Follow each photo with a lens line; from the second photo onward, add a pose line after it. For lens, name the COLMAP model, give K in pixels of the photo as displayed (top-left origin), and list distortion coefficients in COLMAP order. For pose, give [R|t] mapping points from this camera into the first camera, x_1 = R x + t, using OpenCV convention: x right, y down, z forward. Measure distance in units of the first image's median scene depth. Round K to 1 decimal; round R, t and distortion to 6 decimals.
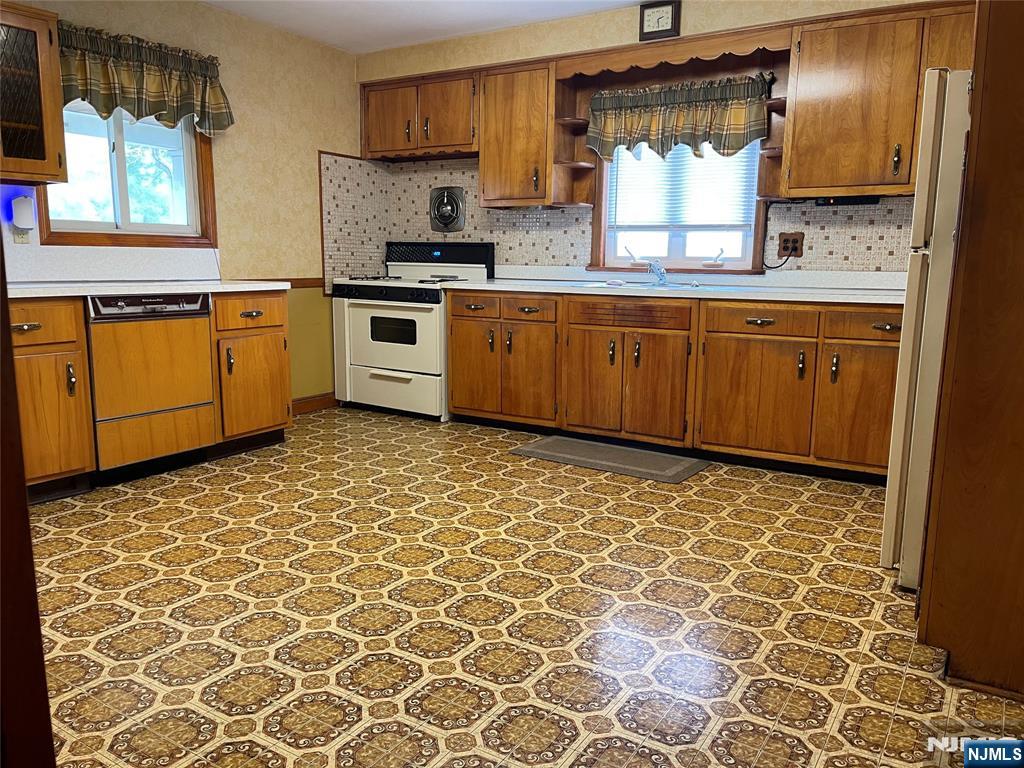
lens RADIAL K [[777.5, 0, 518.9], [0, 777.5, 387.4], [0, 0, 1]] dist [0.076955, -0.096542]
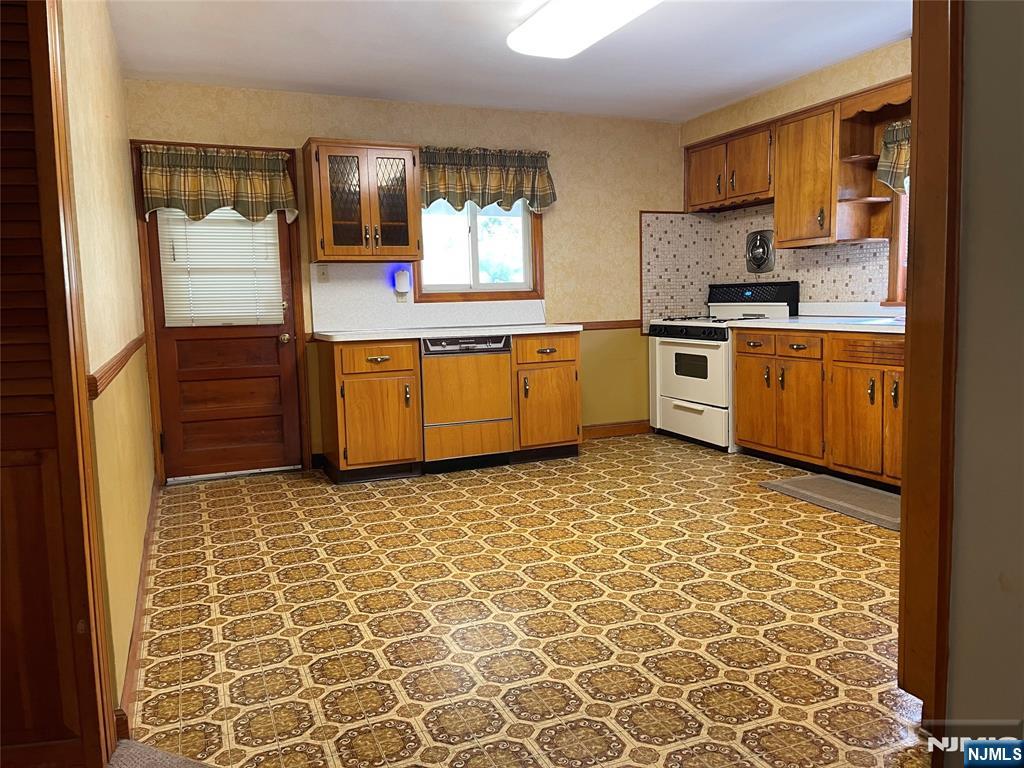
lens RADIAL K [[777.5, 0, 511.6], [0, 777.5, 384.1], [0, 0, 1]] dist [0.076955, -0.096542]
pose [[0.823102, 0.029067, -0.567149, 0.272342], [-0.057793, 0.997792, -0.032737, 0.003253], [0.564945, 0.059723, 0.822965, -0.048618]]
